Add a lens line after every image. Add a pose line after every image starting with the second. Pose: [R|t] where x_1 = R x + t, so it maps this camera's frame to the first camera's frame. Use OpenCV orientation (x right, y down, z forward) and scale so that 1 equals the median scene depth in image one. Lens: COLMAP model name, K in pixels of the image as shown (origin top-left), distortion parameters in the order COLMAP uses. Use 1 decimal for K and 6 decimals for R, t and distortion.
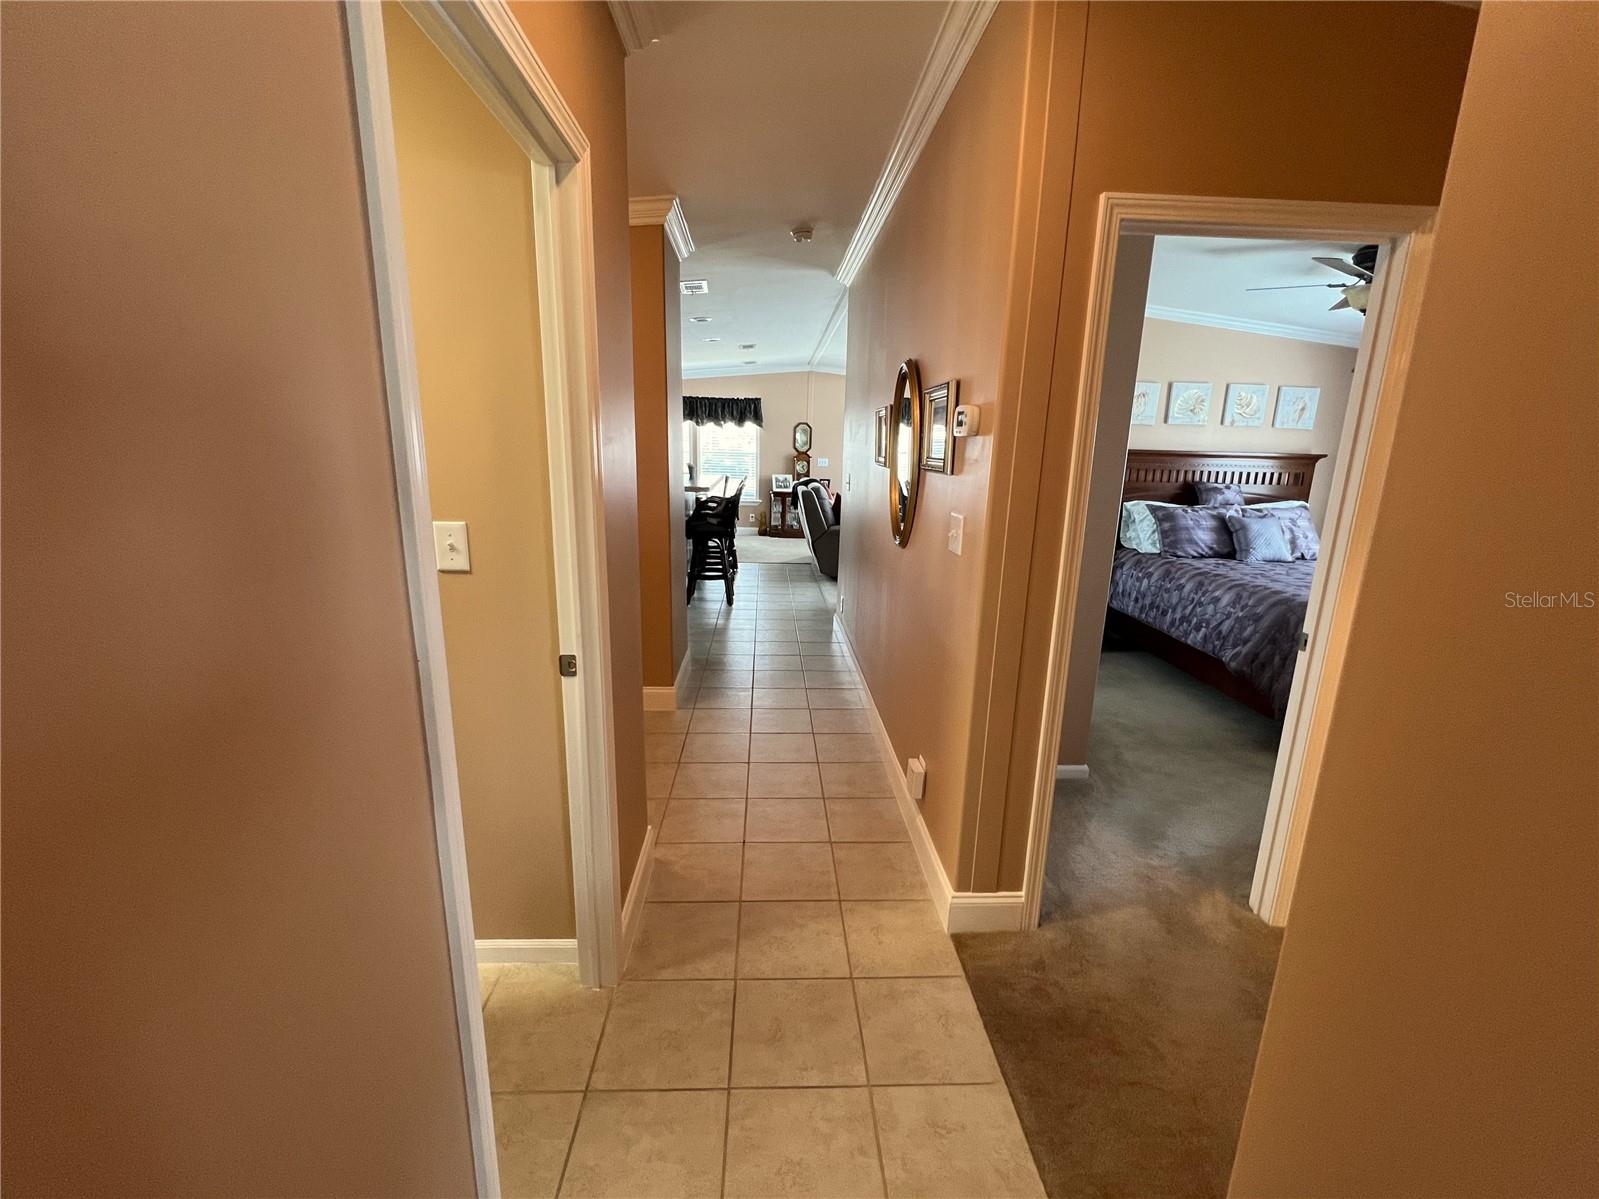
lens RADIAL K [[685.3, 0, 799.5], [0, 685.3, 599.5], [0, 0, 1]] dist [0.004419, -0.000058]
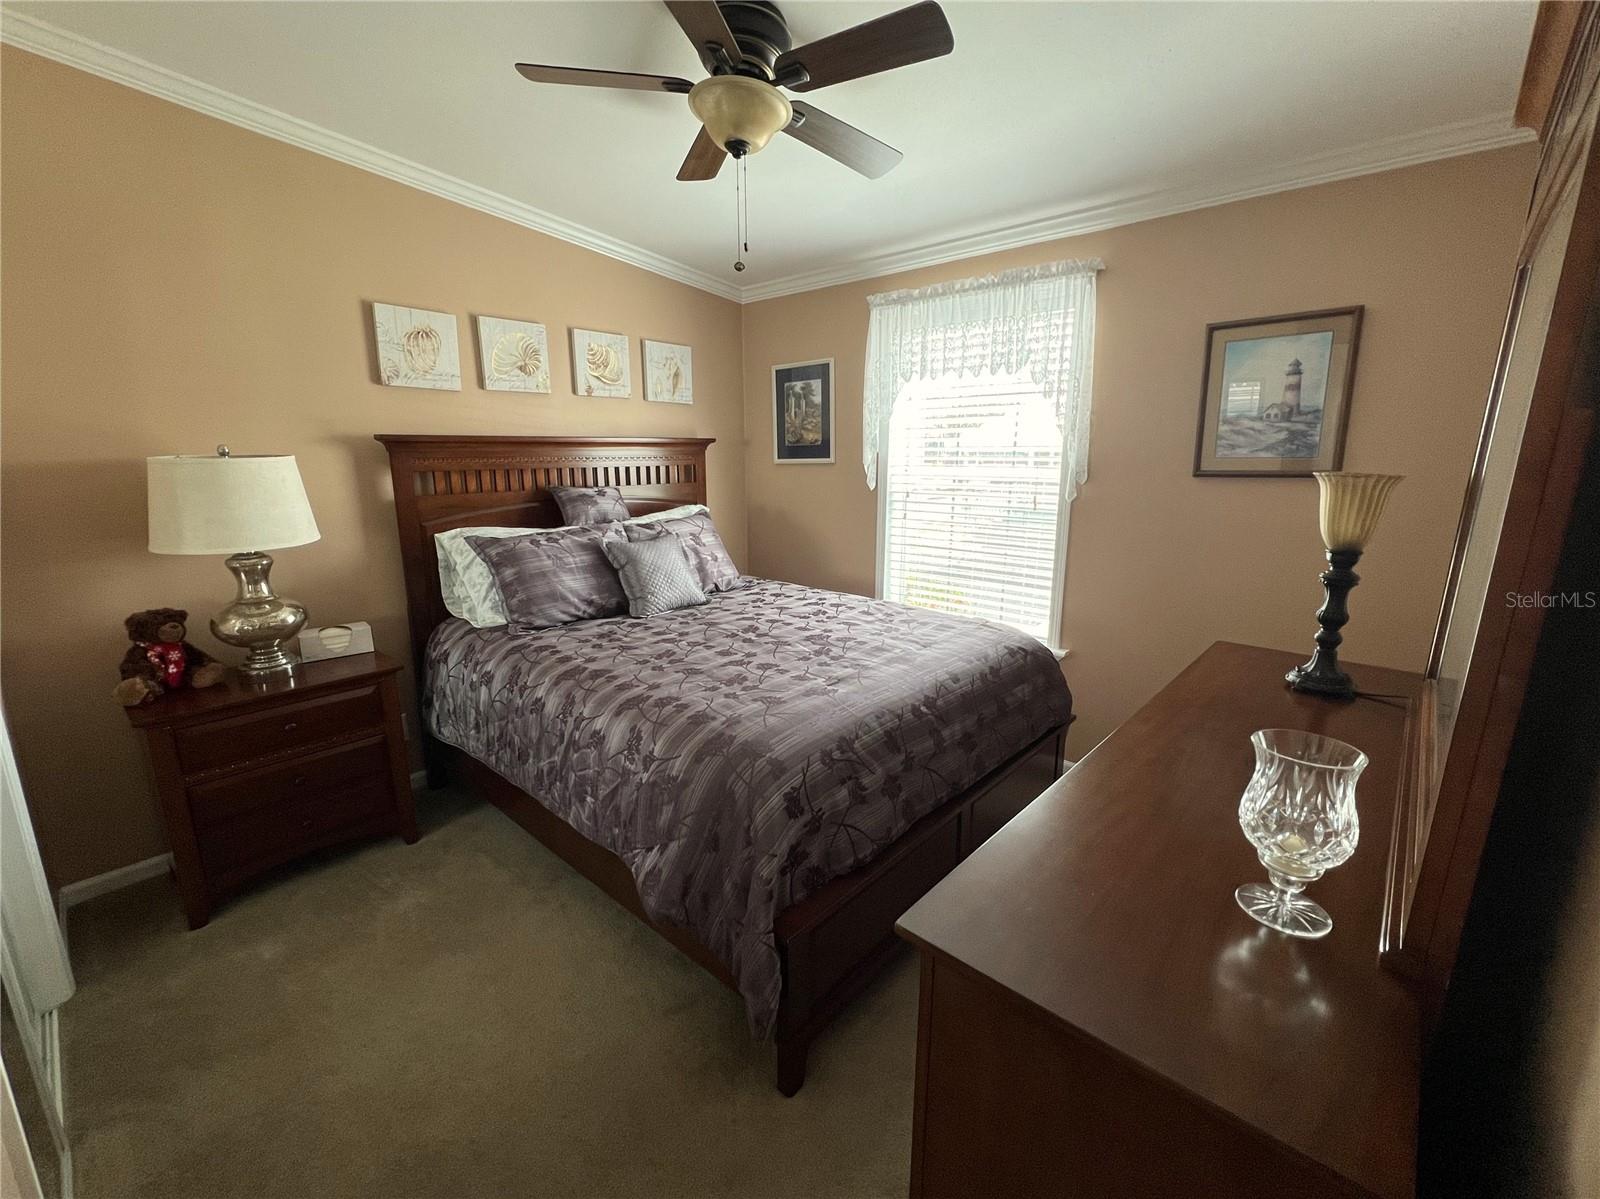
lens RADIAL K [[685.7, 0, 800.0], [0, 685.7, 599.5], [0, 0, 1]] dist [0.004419, -0.000058]
pose [[0.710064, -0.180661, 0.680566, 0.325494], [0.175627, 0.981418, 0.077286, -0.088946], [-0.681883, 0.064648, 0.728599, 0.447693]]
